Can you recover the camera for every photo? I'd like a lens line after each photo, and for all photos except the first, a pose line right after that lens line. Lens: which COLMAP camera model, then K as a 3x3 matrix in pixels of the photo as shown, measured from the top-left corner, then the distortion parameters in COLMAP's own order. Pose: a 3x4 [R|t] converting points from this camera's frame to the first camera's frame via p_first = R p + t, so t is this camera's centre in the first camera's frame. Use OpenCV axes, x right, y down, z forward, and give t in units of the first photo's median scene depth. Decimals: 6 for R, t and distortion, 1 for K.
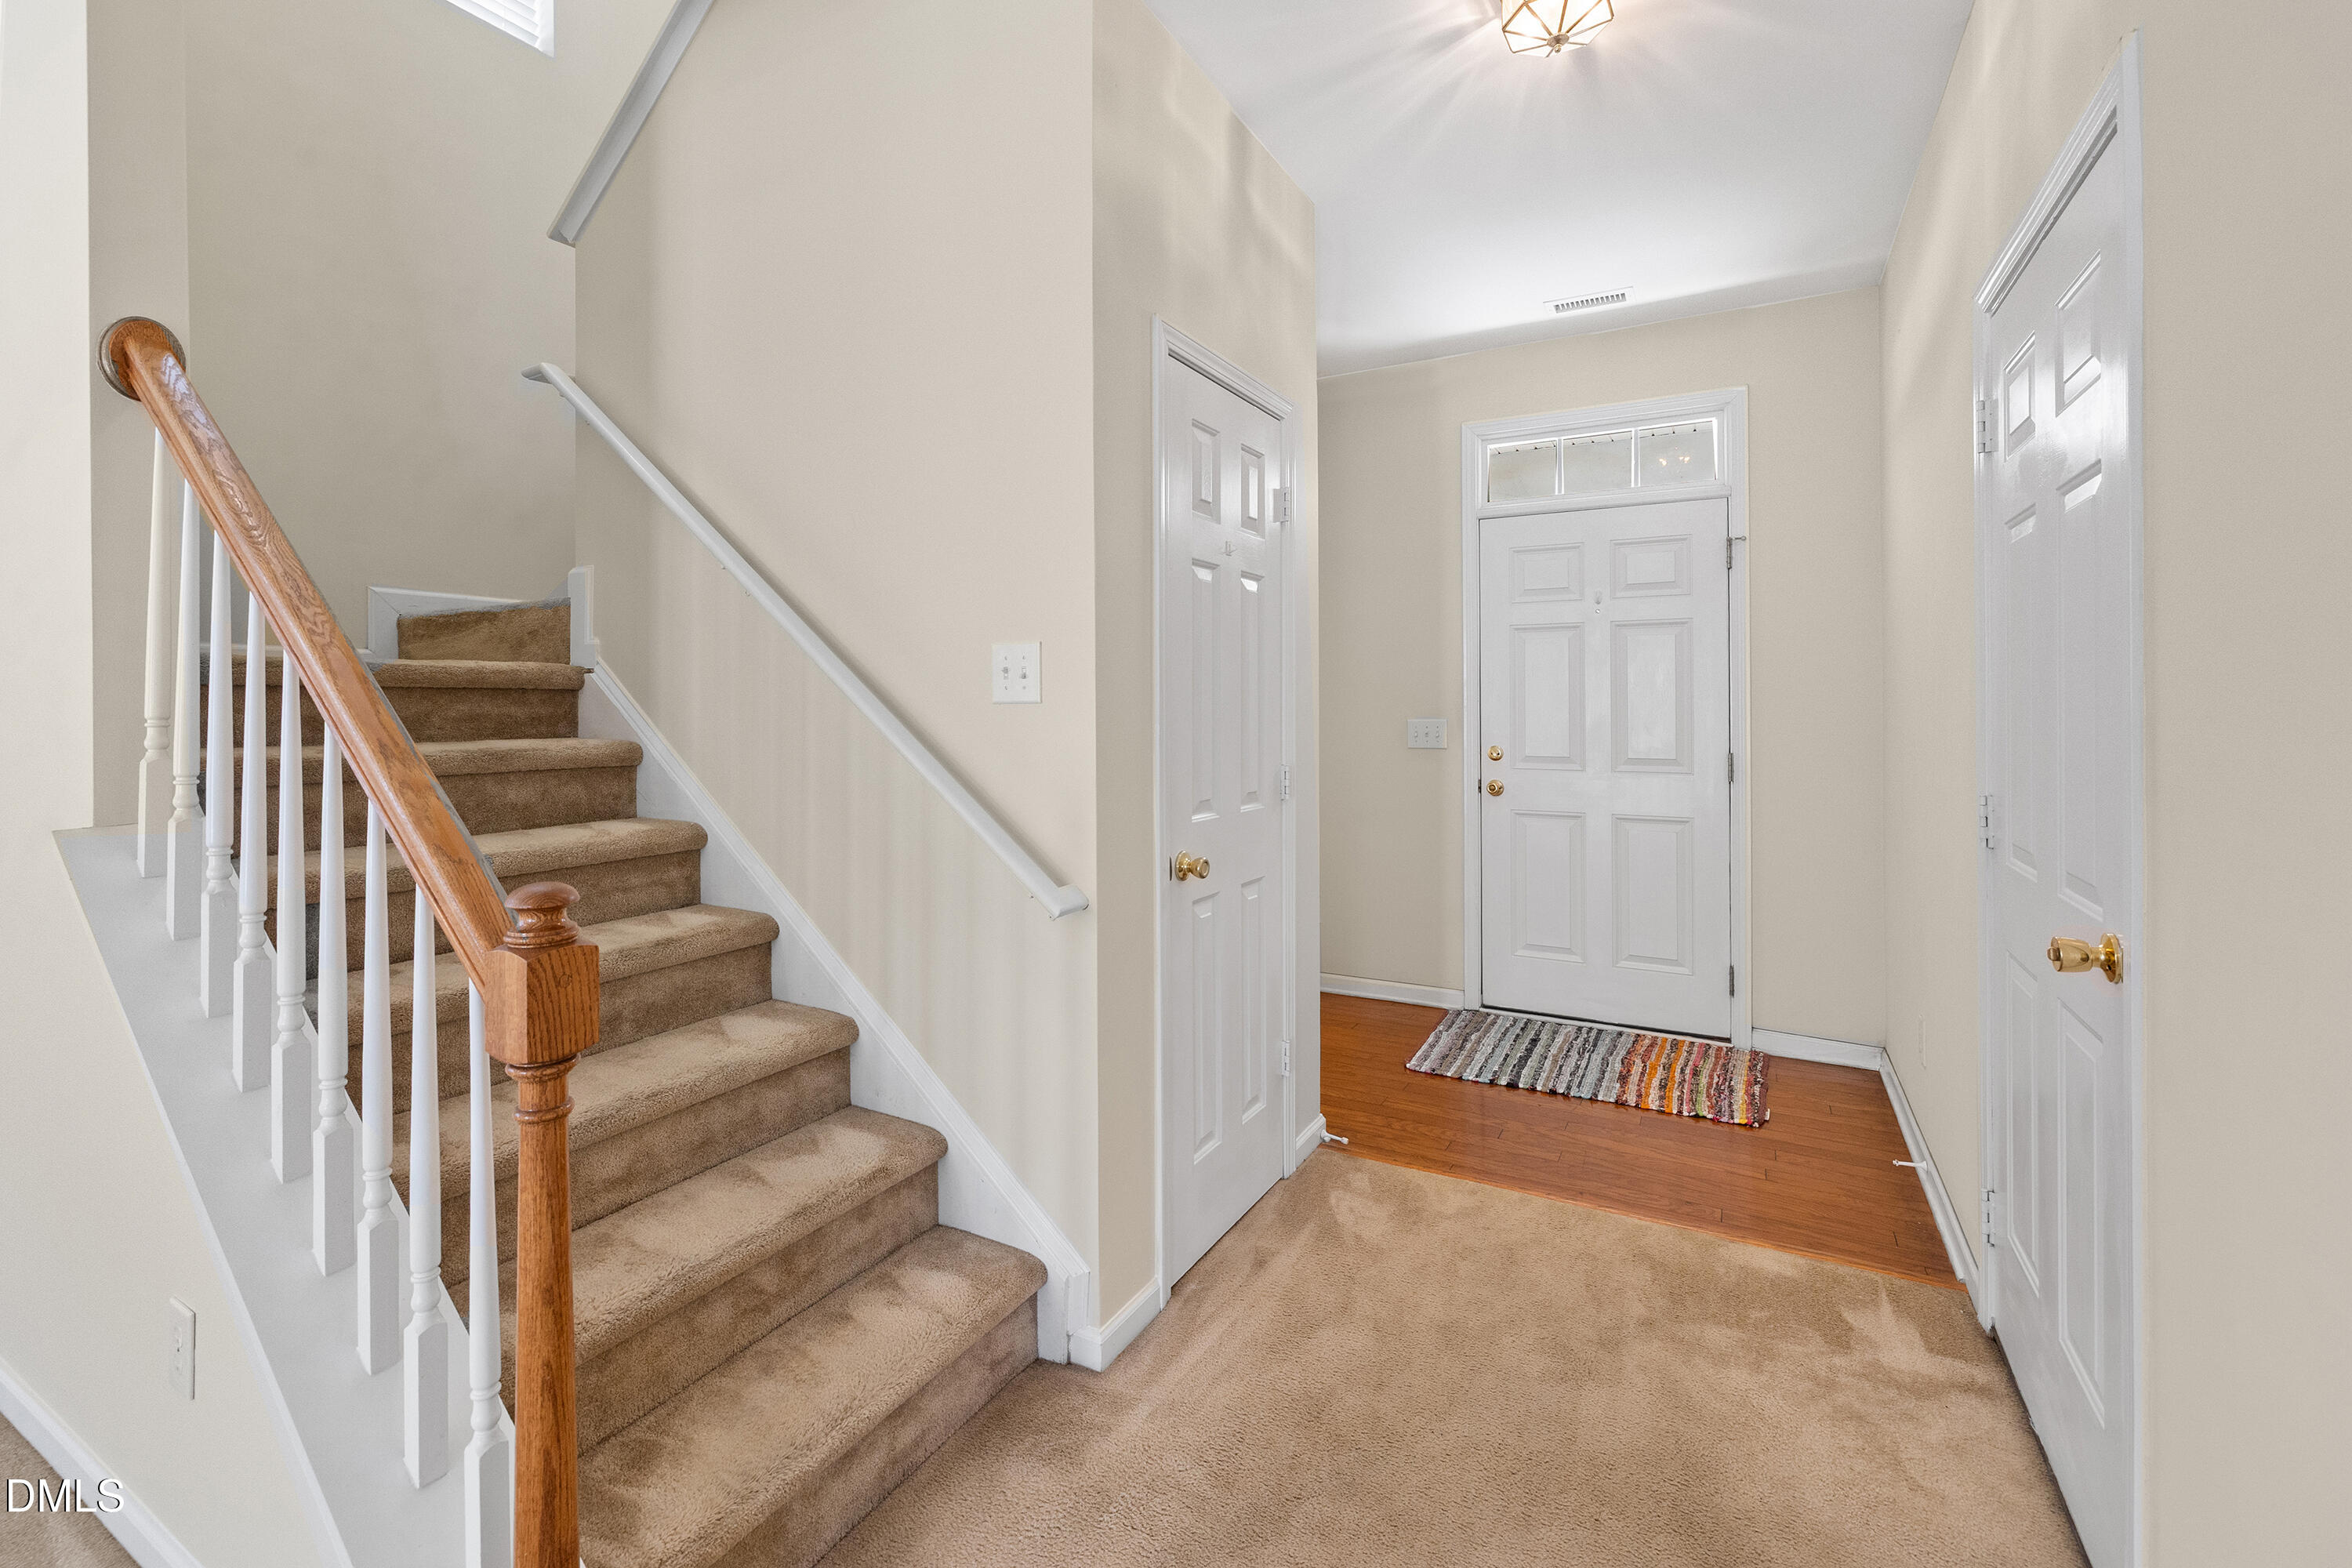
lens RADIAL K [[1009.4, 0, 1177.8], [0, 1009.4, 702.9], [0, 0, 1]] dist [-0.000911, 0.000637]
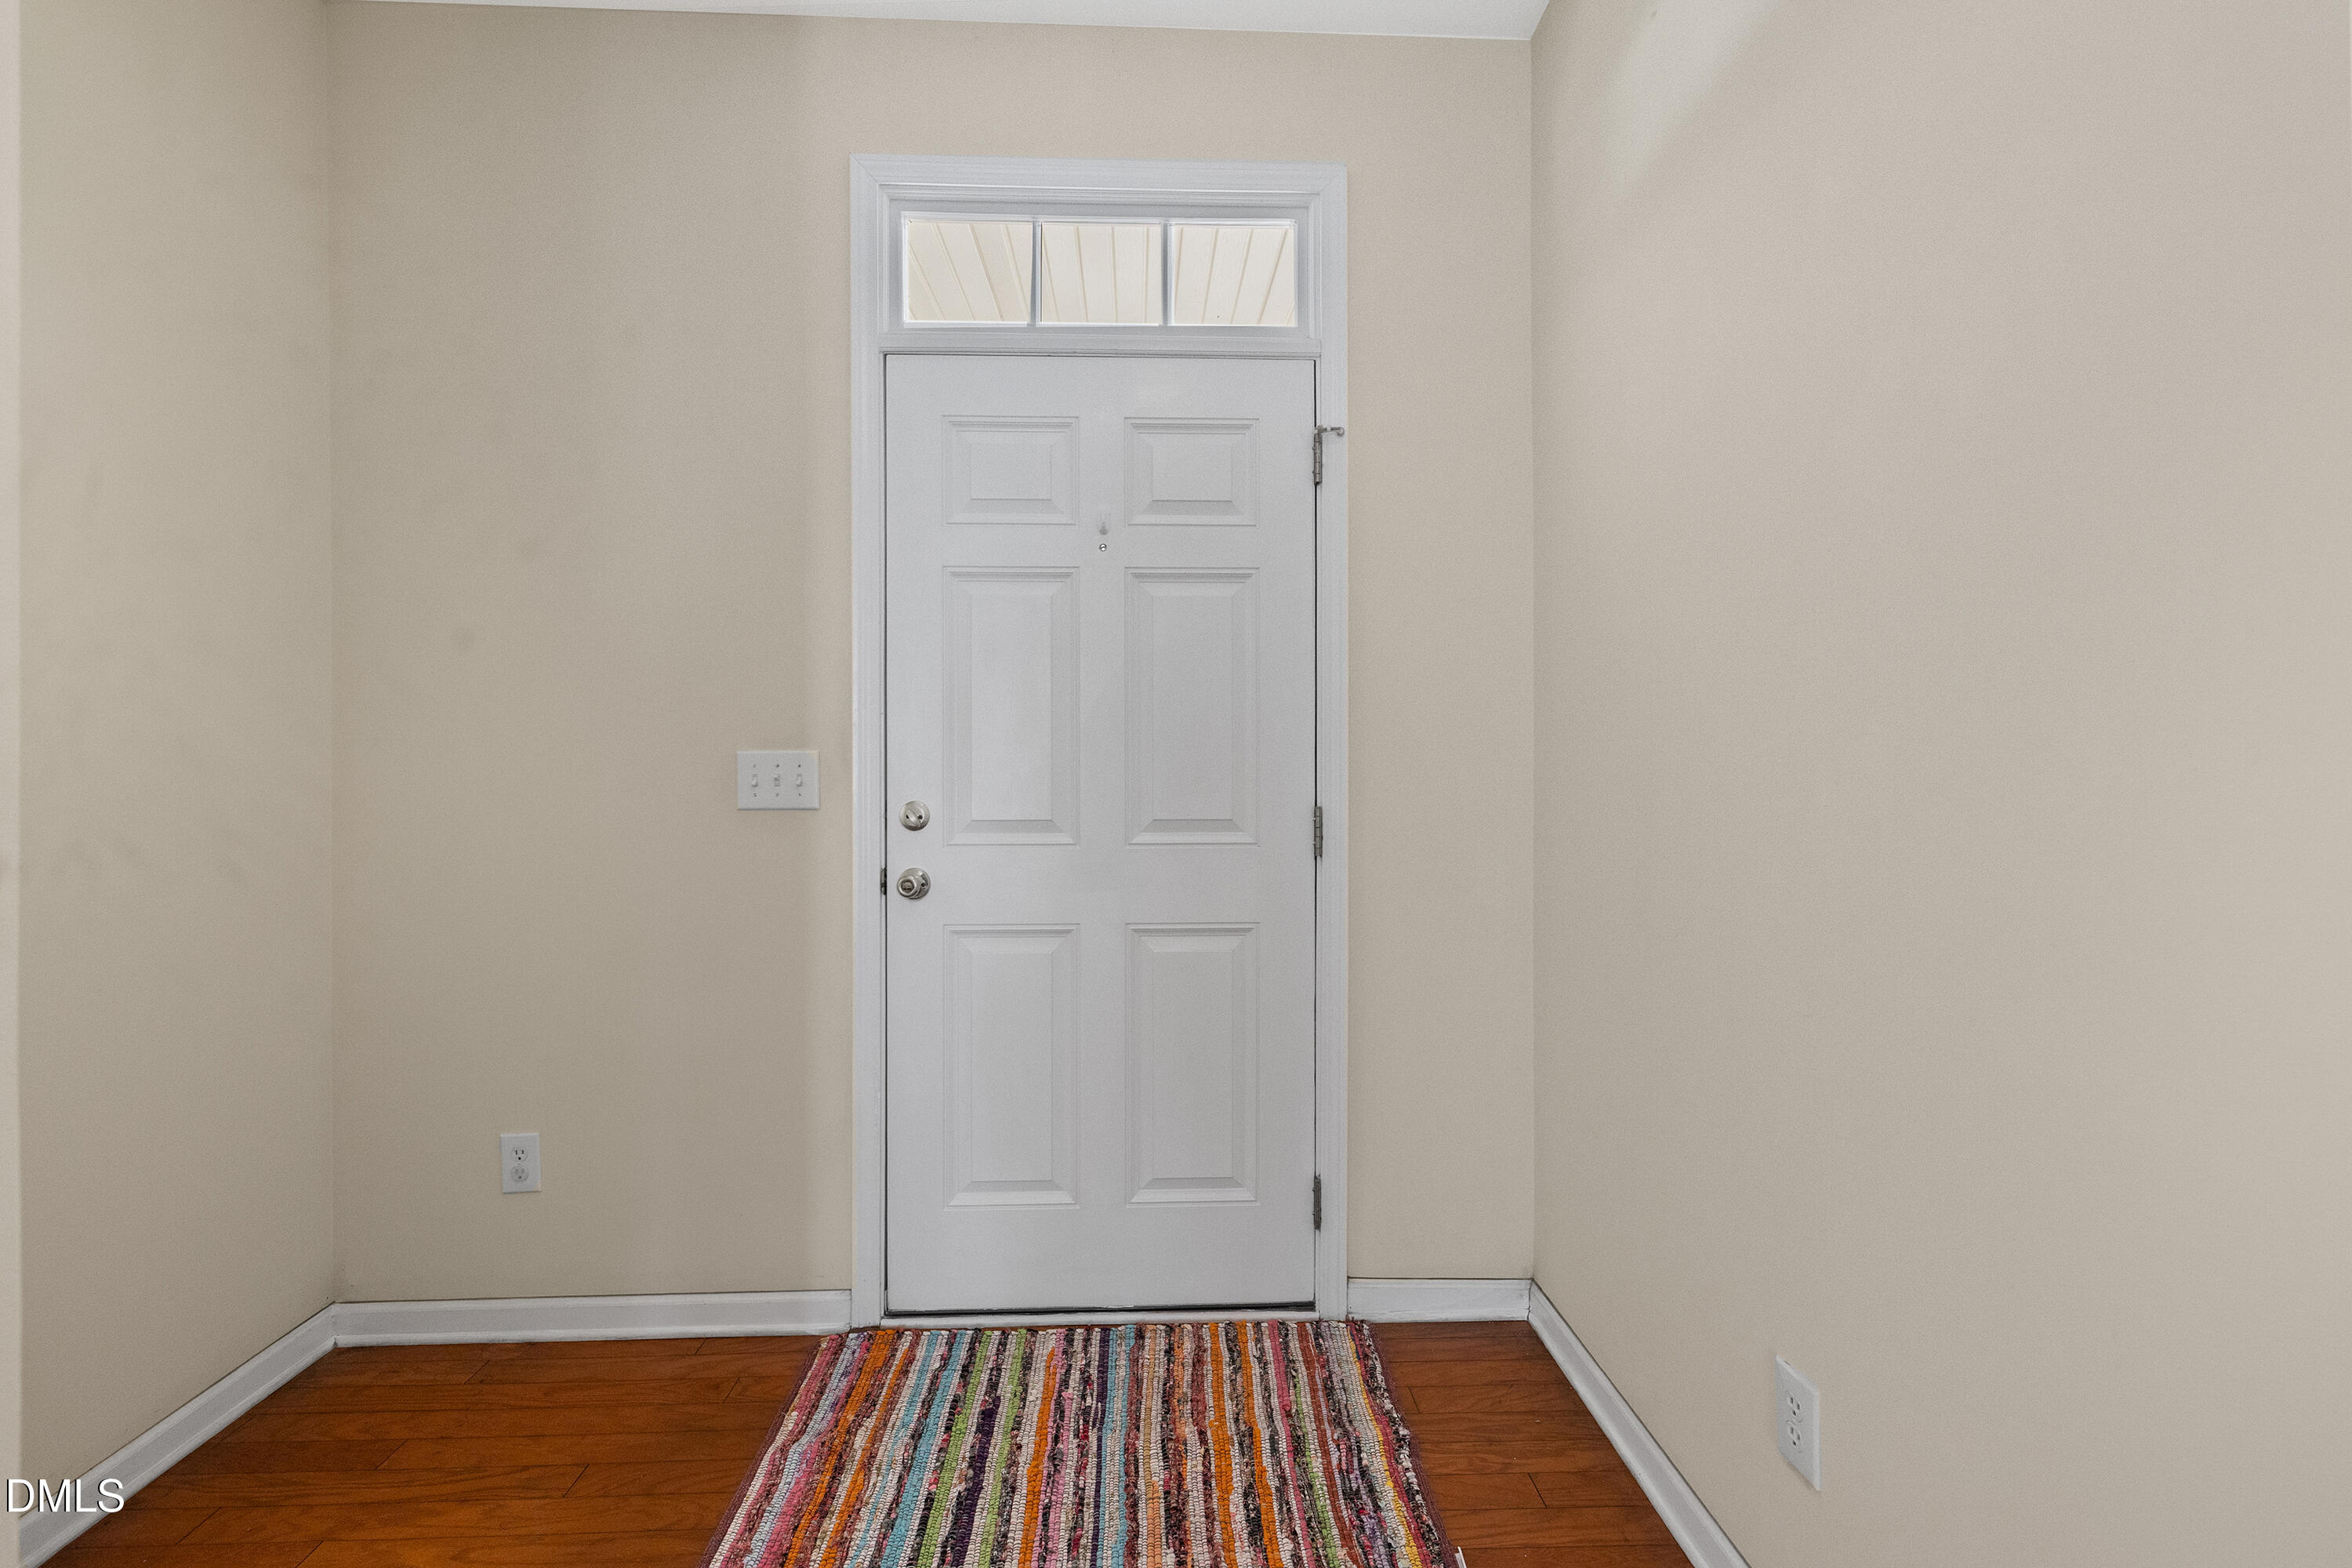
lens RADIAL K [[989.2, 0, 1176.8], [0, 989.2, 767.2], [0, 0, 1]] dist [0.000536, -0.000101]
pose [[0.859070, 0.000974, 0.511858, 0.190695], [-0.003645, 0.999984, 0.004215, 0.025047], [-0.511846, -0.005486, 0.859060, 0.555145]]
